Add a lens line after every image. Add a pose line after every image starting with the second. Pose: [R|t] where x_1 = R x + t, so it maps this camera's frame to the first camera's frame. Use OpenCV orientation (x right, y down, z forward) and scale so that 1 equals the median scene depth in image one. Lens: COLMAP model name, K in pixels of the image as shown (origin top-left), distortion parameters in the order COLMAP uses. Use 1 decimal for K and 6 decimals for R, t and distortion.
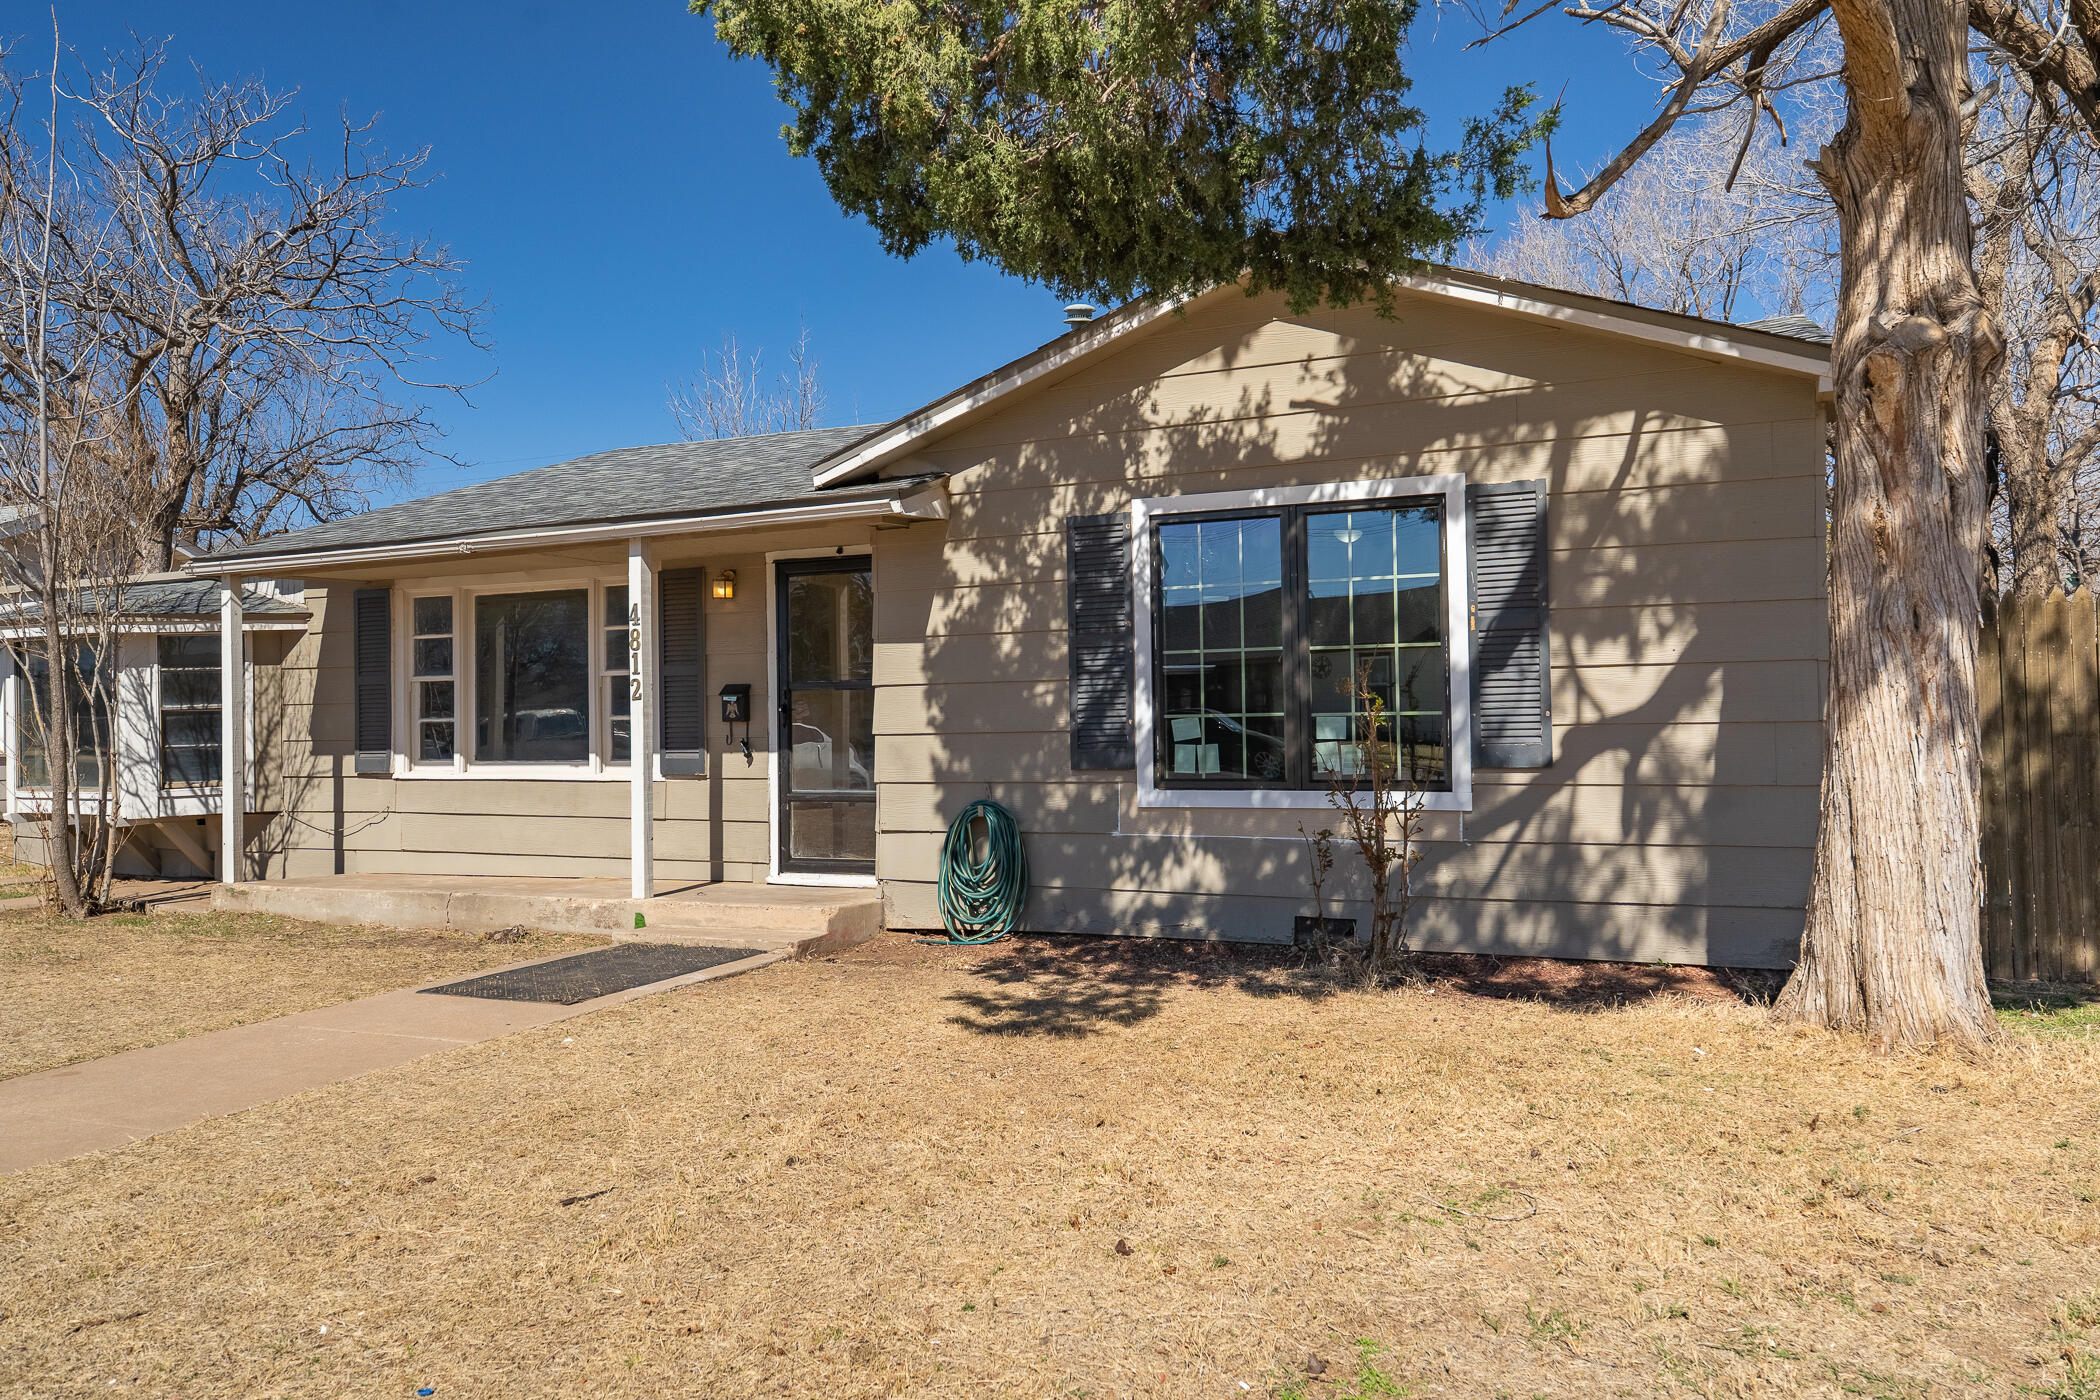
lens RADIAL K [[1325.5, 0, 1053.1], [0, 1325.5, 700.9], [0, 0, 1]] dist [-0.009095, 0.001718]
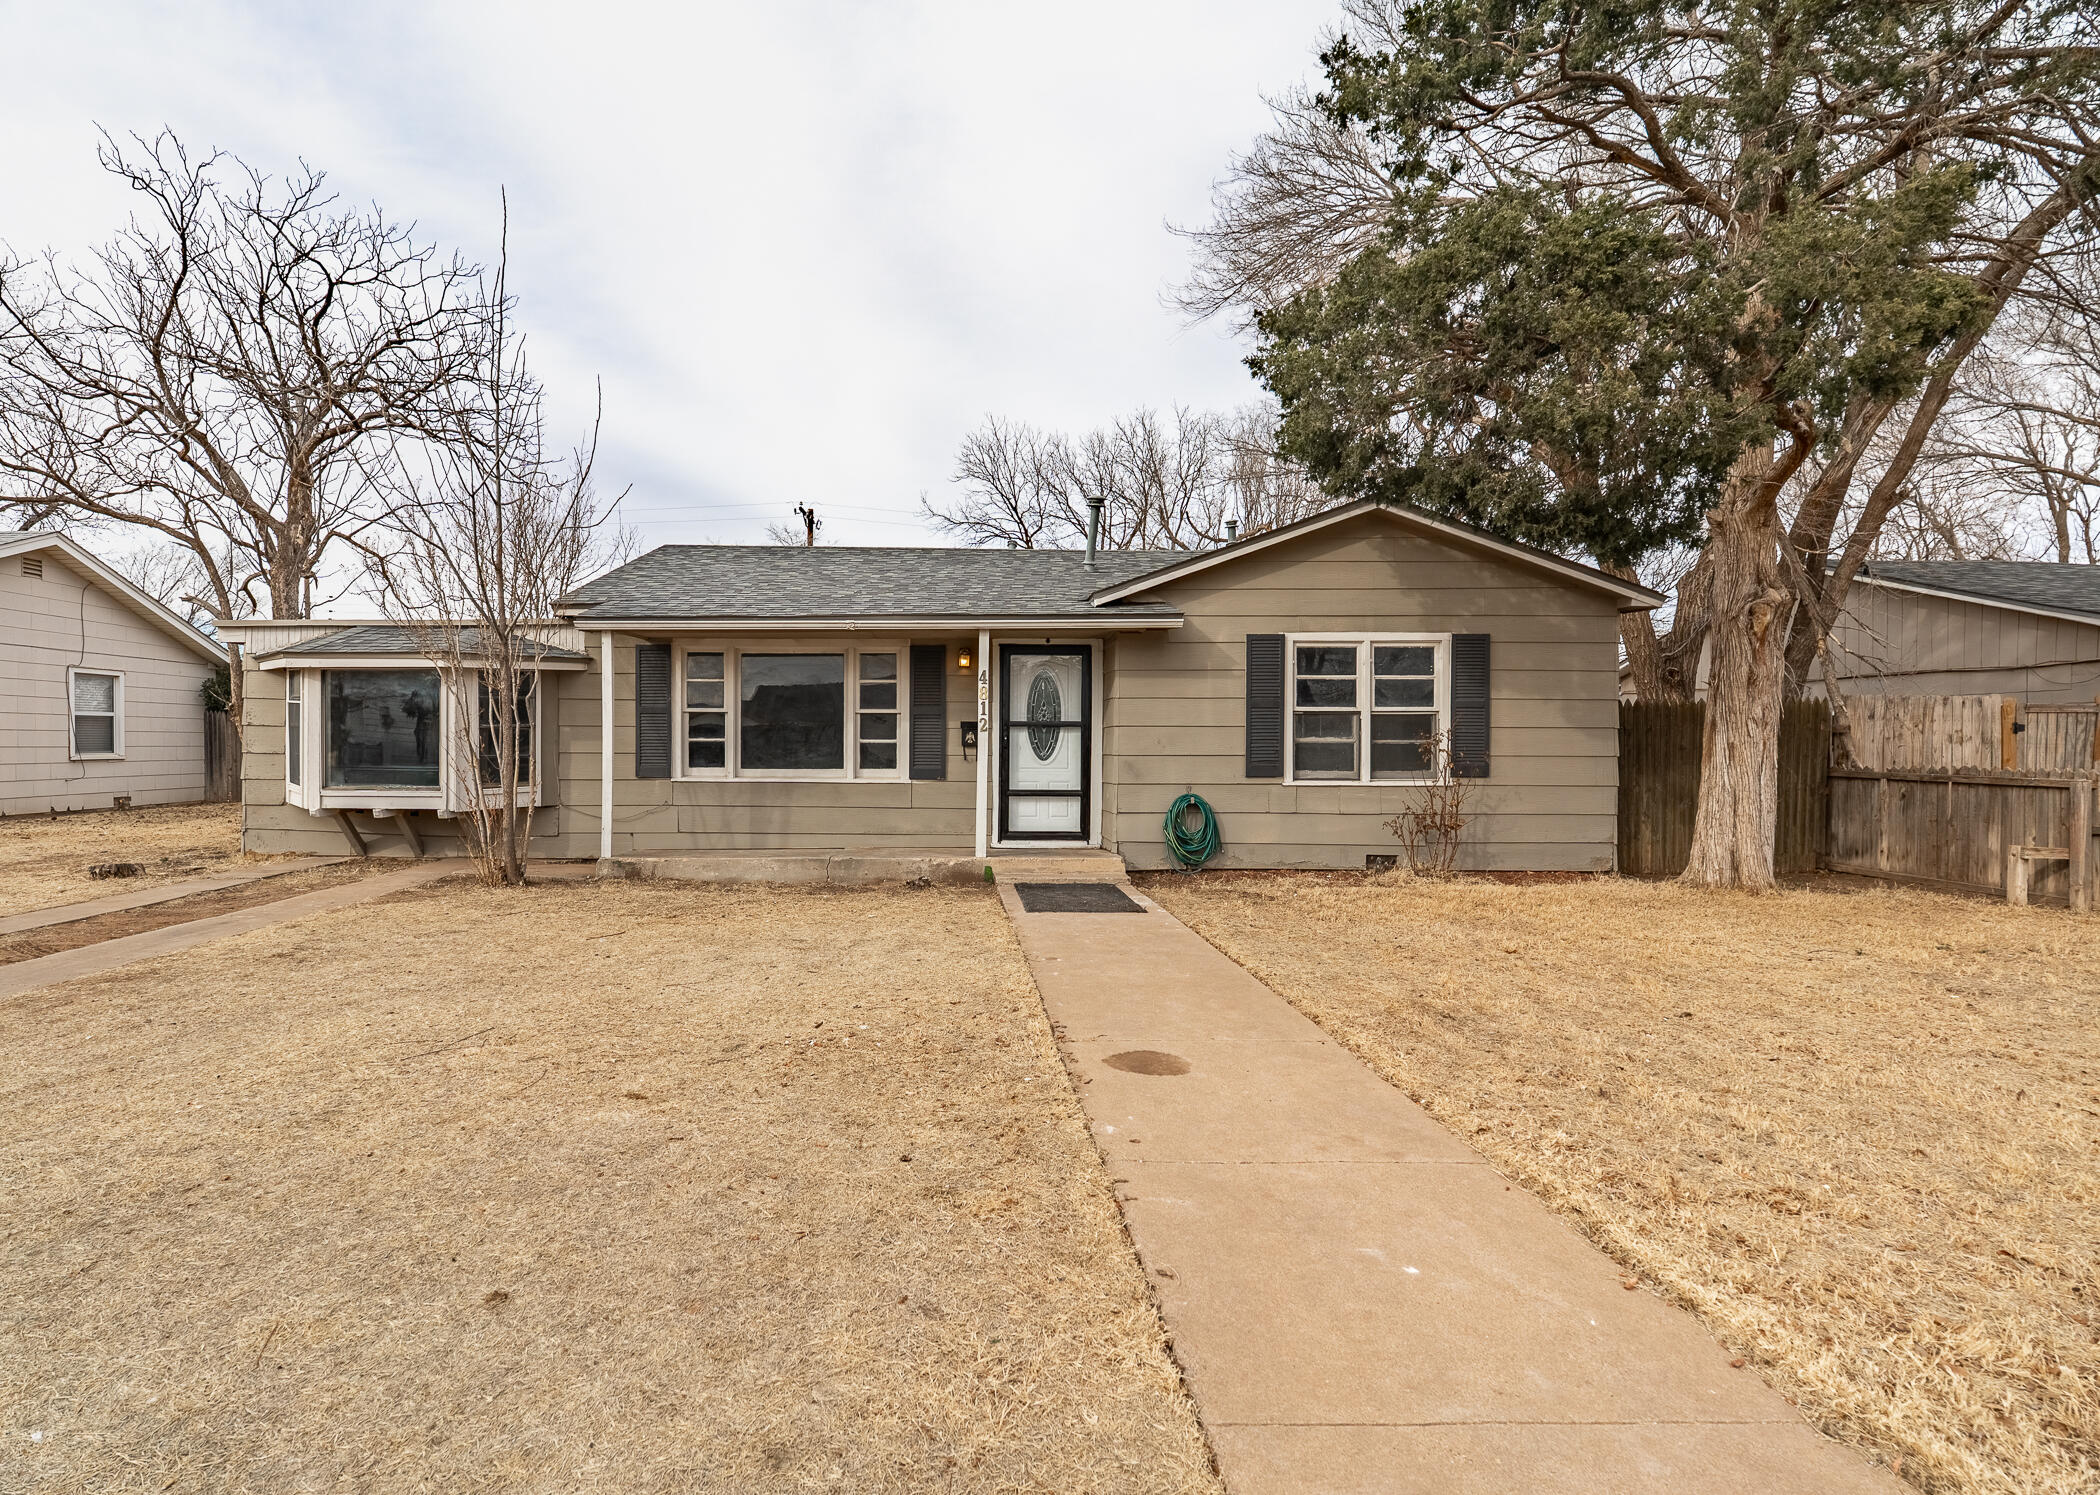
lens RADIAL K [[889.5, 0, 995.5], [0, 889.5, 737.9], [0, 0, 1]] dist [-0.009217, 0.000329]
pose [[0.932773, 0.019915, 0.359913, -0.738557], [-0.023324, 0.999715, 0.005130, 0.001084], [-0.359709, -0.013180, 0.932972, 0.008662]]
